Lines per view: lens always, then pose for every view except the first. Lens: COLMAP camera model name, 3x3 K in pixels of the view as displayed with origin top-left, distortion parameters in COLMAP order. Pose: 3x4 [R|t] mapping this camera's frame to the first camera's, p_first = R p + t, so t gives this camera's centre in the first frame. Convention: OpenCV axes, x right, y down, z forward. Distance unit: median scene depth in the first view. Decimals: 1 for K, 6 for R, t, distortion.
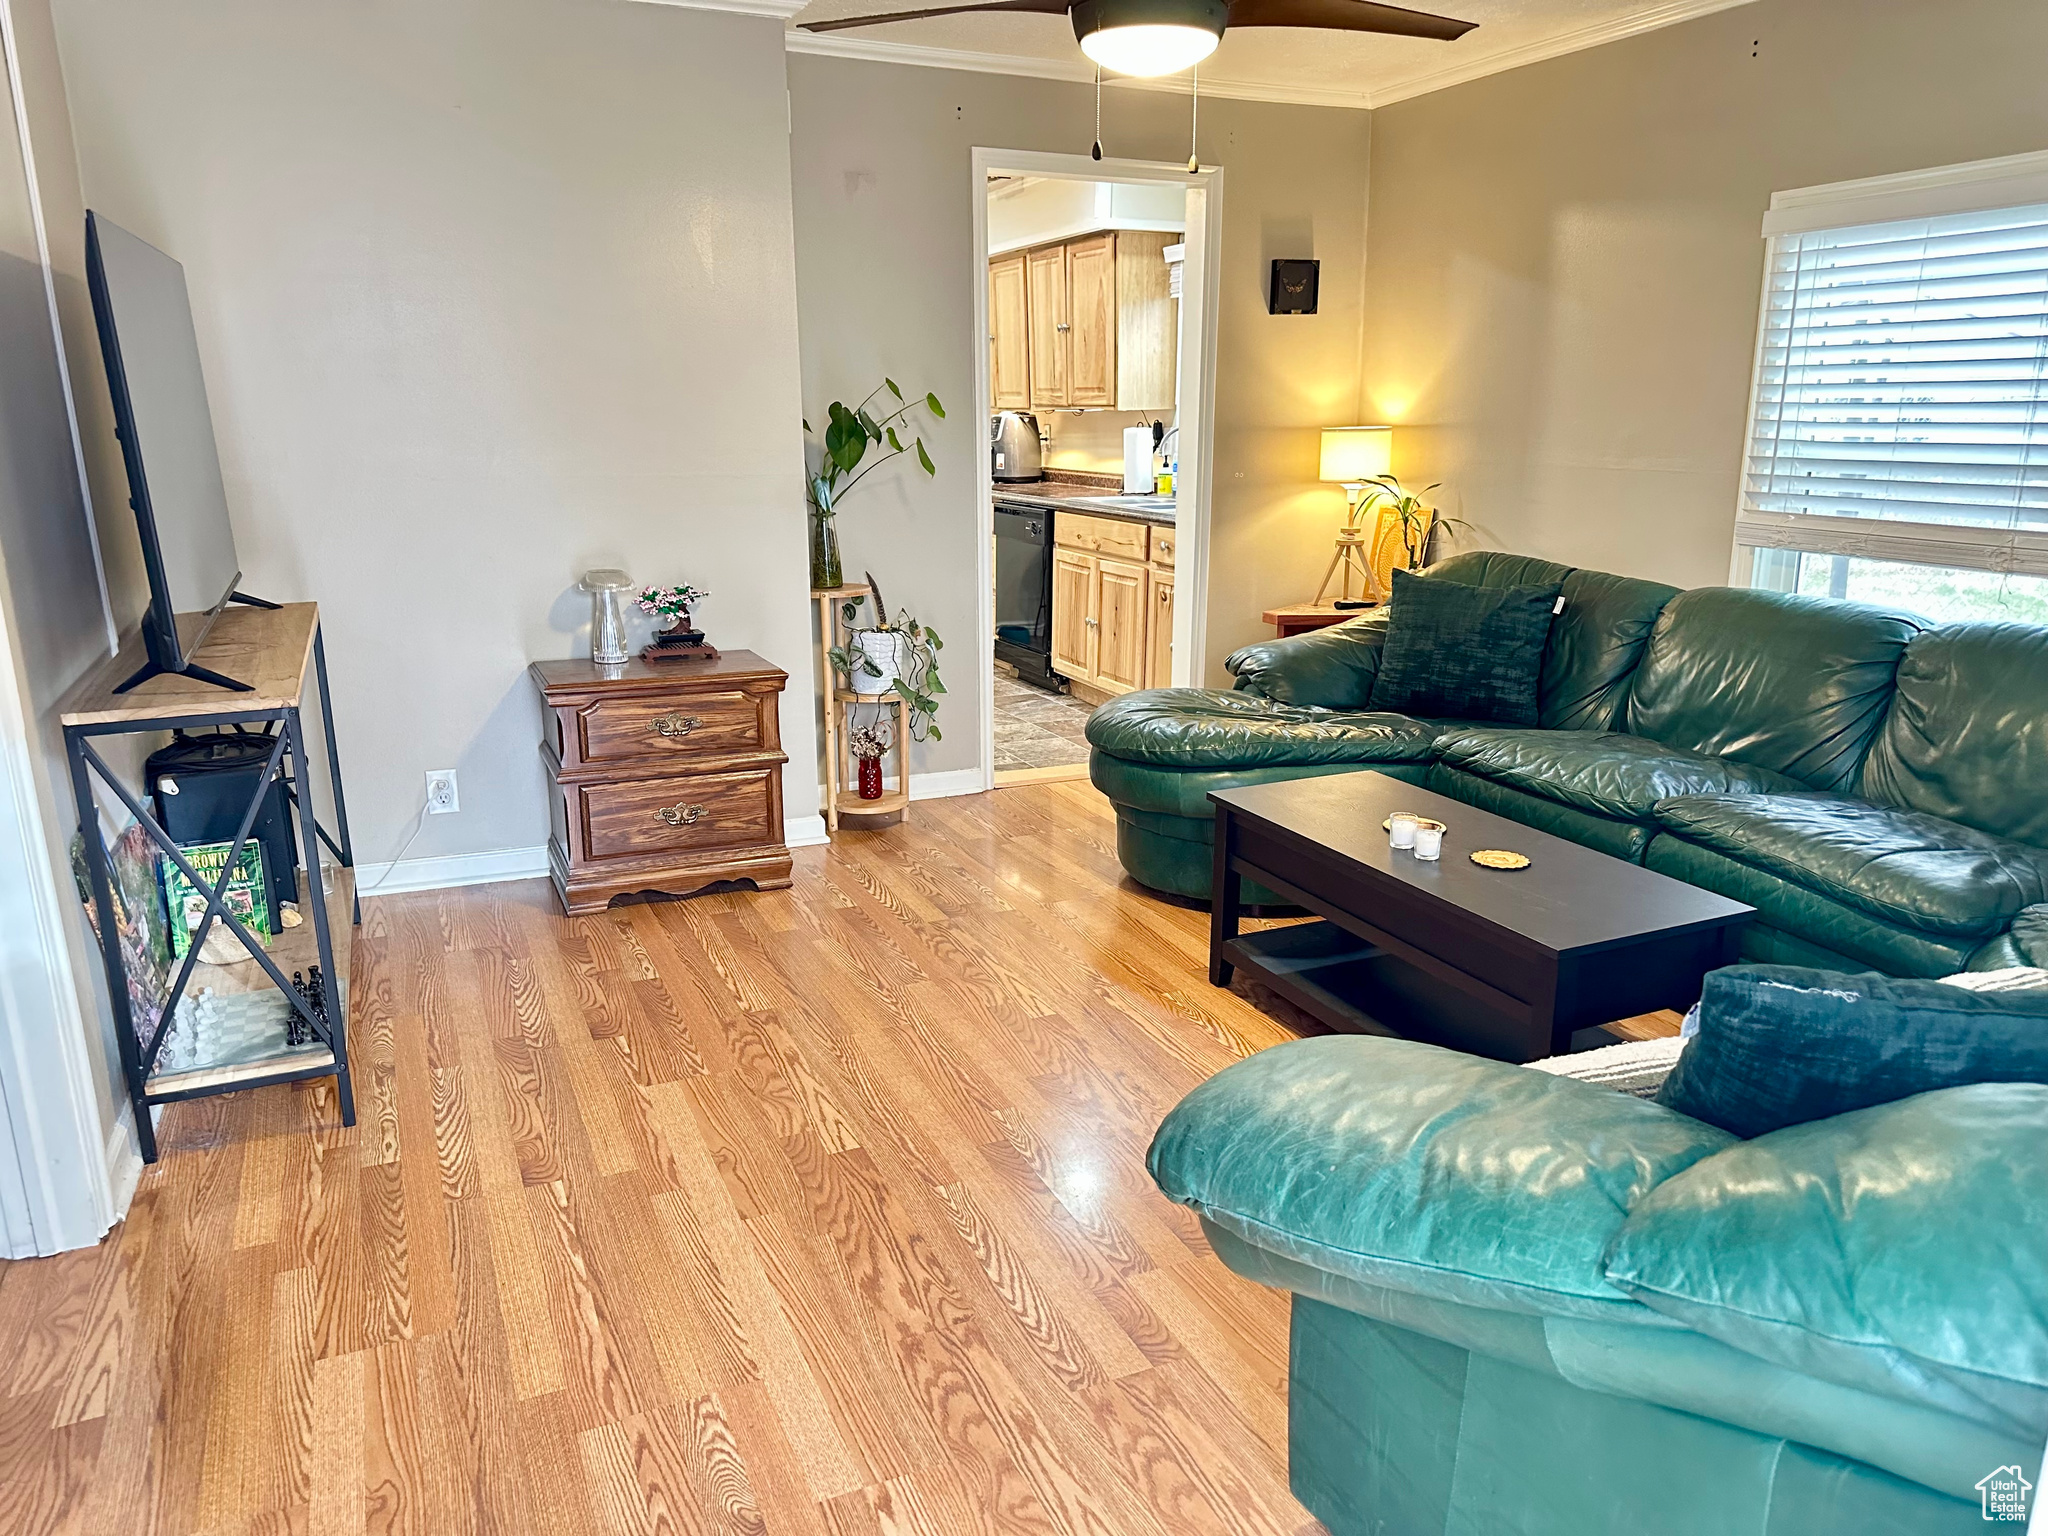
lens RADIAL K [[1445.2, 0, 1008.6], [0, 1445.2, 787.4], [0, 0, 1]] dist [0.069634, -0.078940]
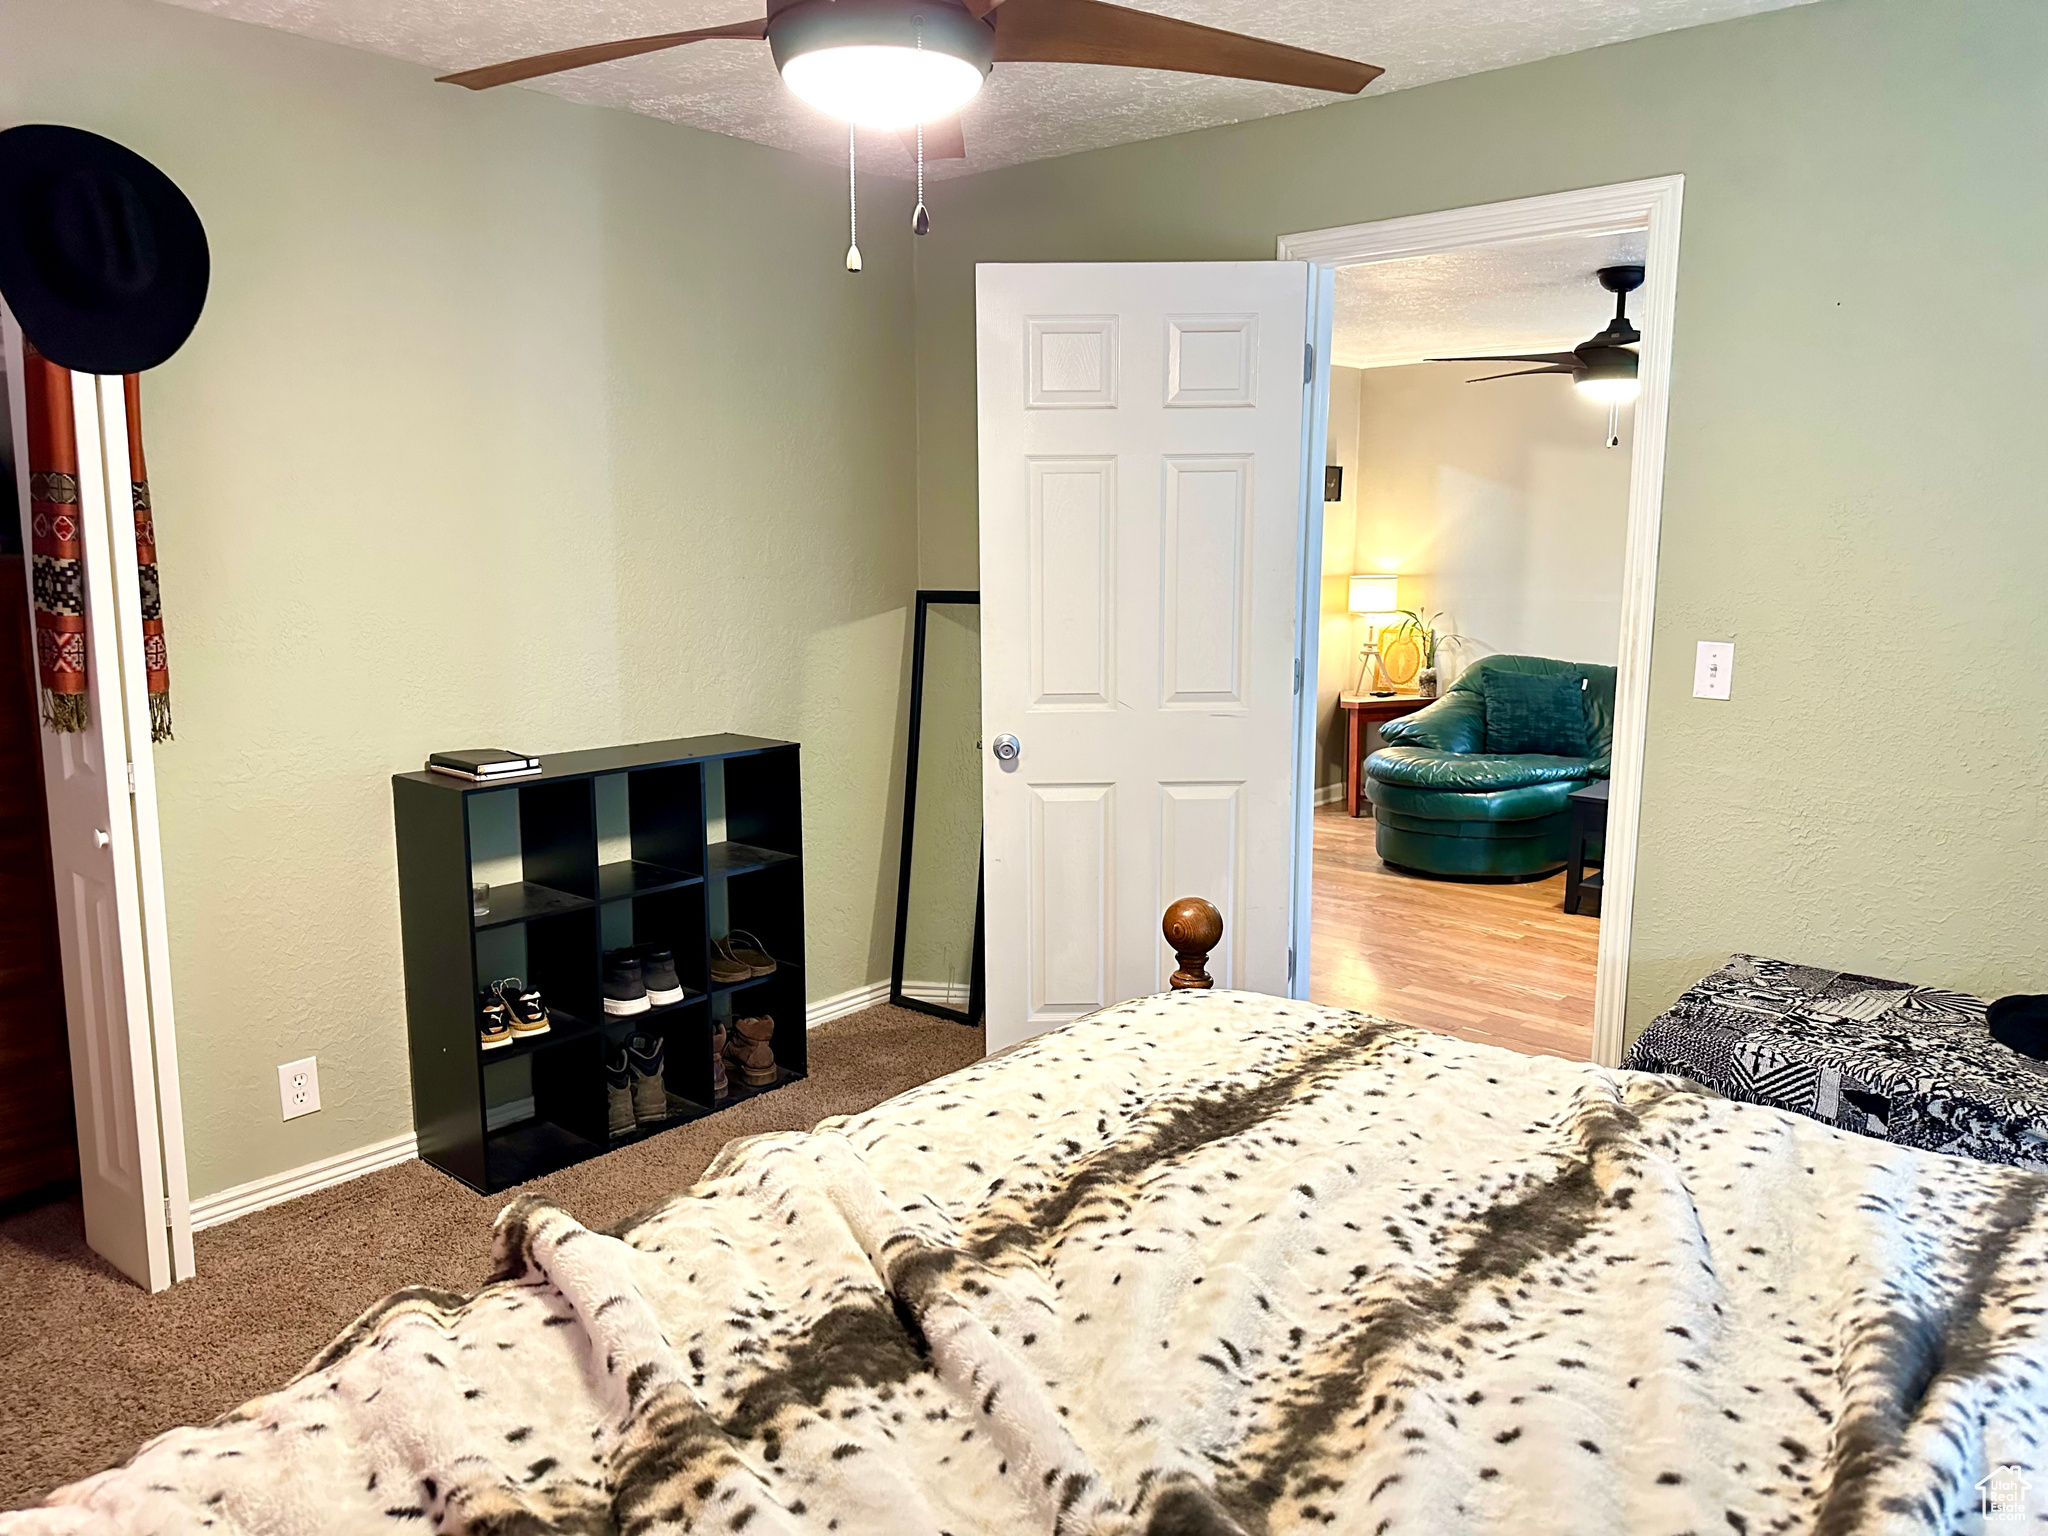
lens RADIAL K [[1445.2, 0, 1015.3], [0, 1445.2, 771.6], [0, 0, 1]] dist [0.069634, -0.078940]
pose [[0.900456, -0.058380, 0.431012, -0.893367], [0.102036, 0.991651, -0.078852, 0.034655], [-0.422809, 0.114982, 0.898895, -0.179784]]
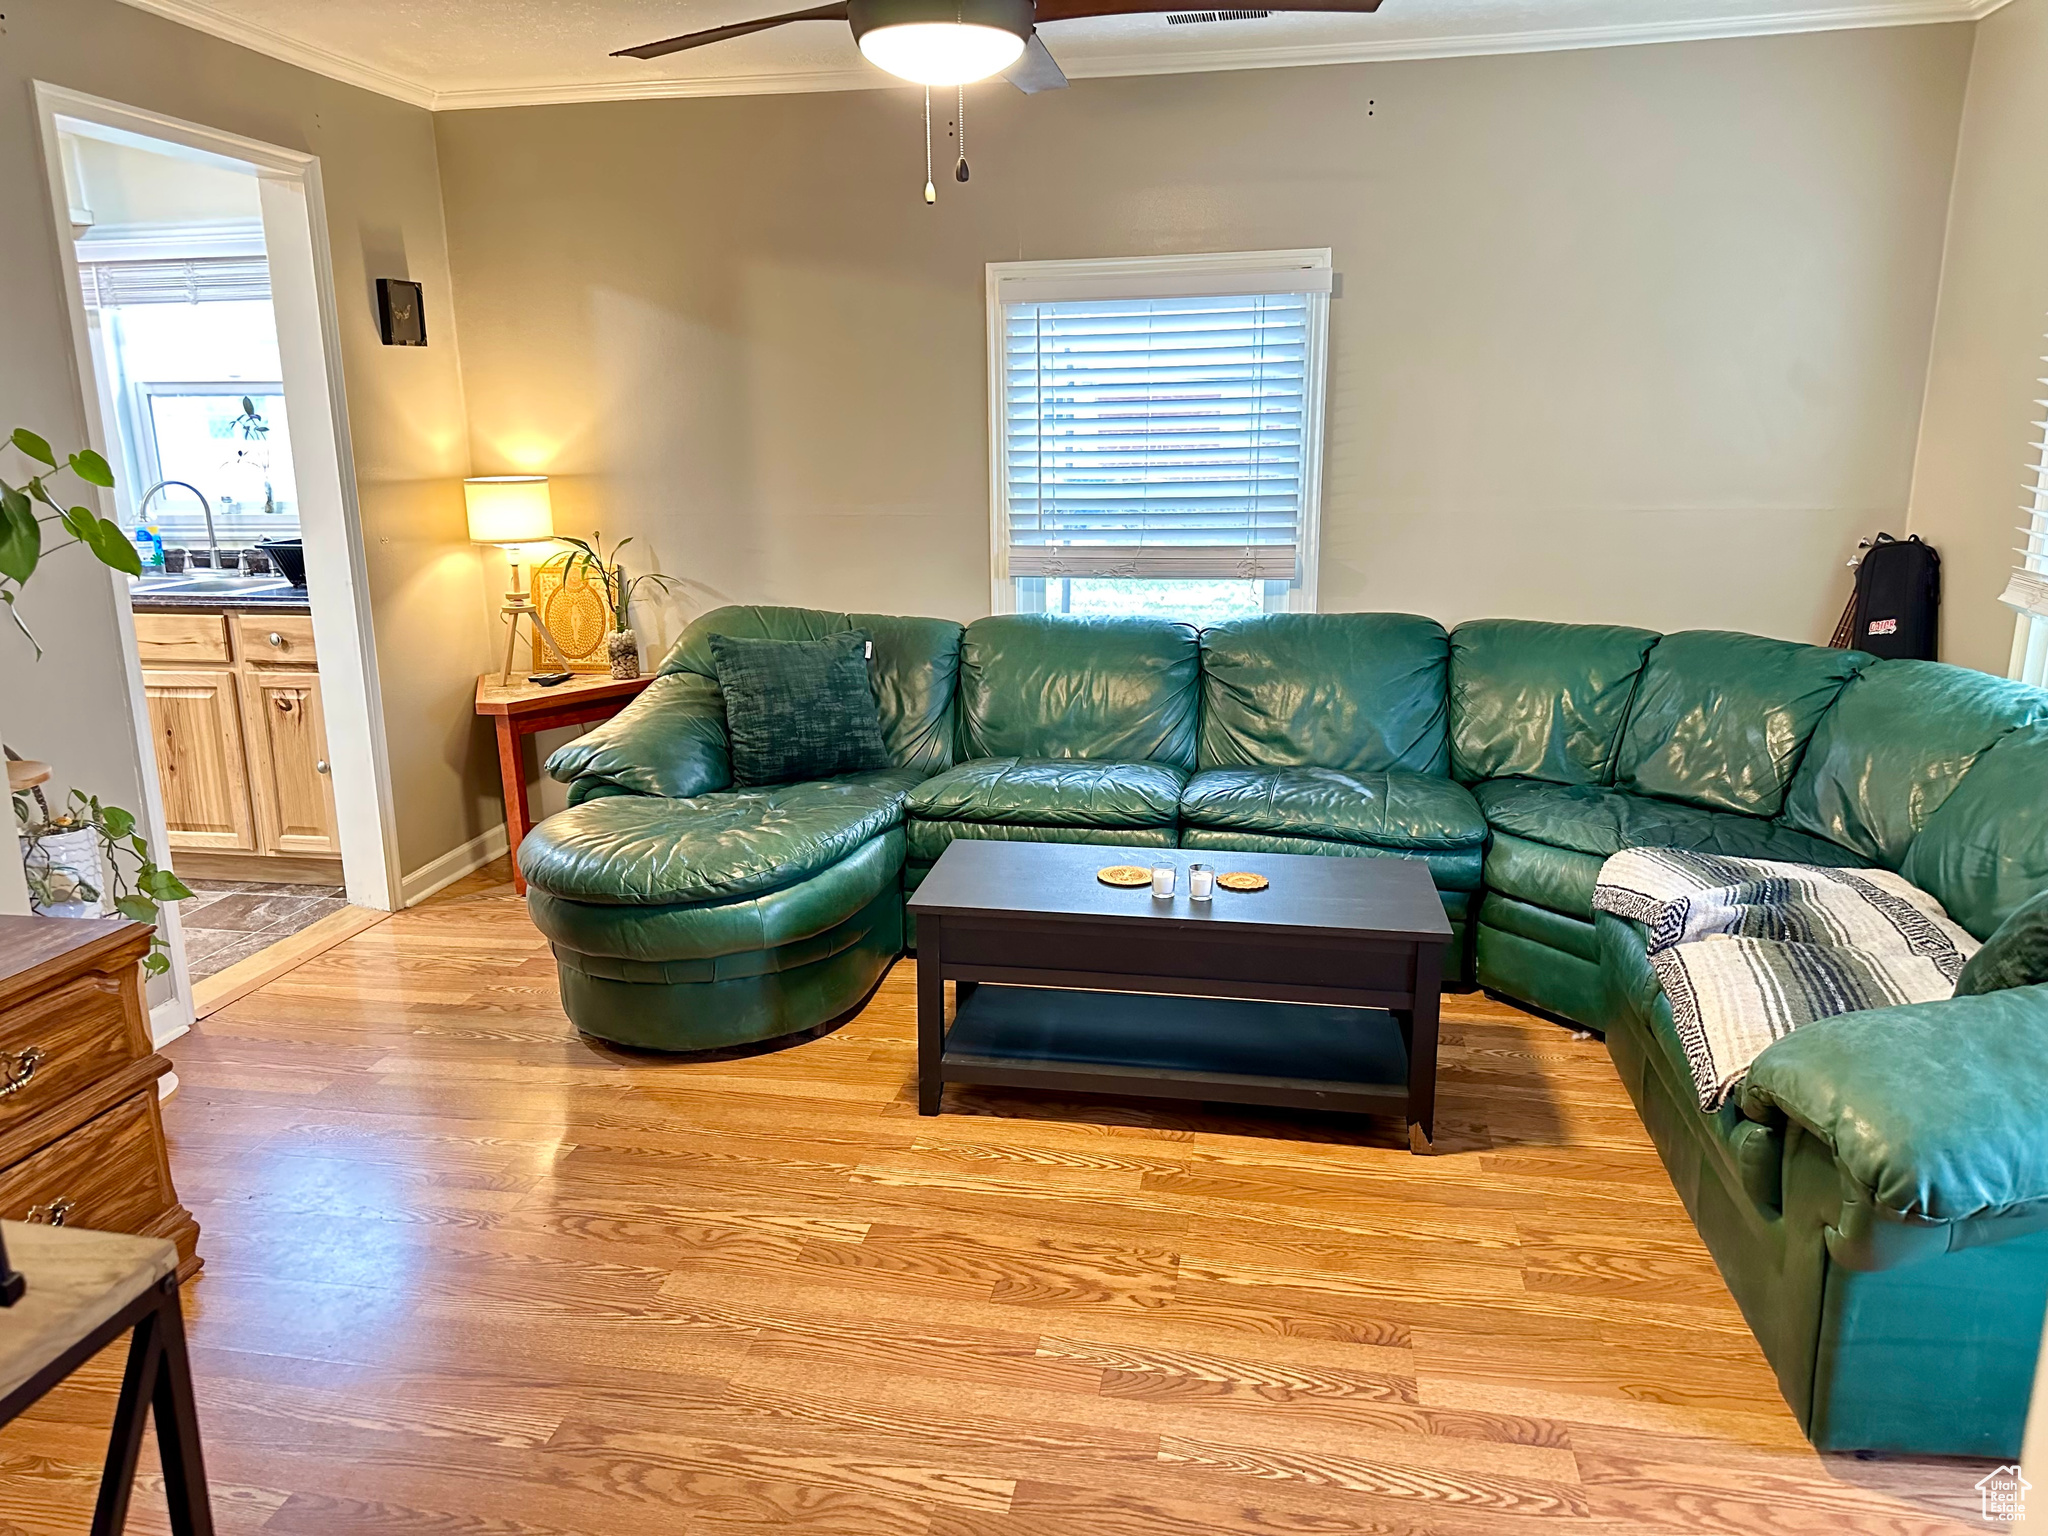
lens RADIAL K [[1445.2, 0, 1024.6], [0, 1445.2, 768.9], [0, 0, 1]] dist [0.069634, -0.078940]
pose [[0.545333, -0.196803, 0.814789, -0.405827], [0.219777, 0.971610, 0.087586, -0.107404], [-0.808894, 0.131308, 0.573104, 0.336514]]
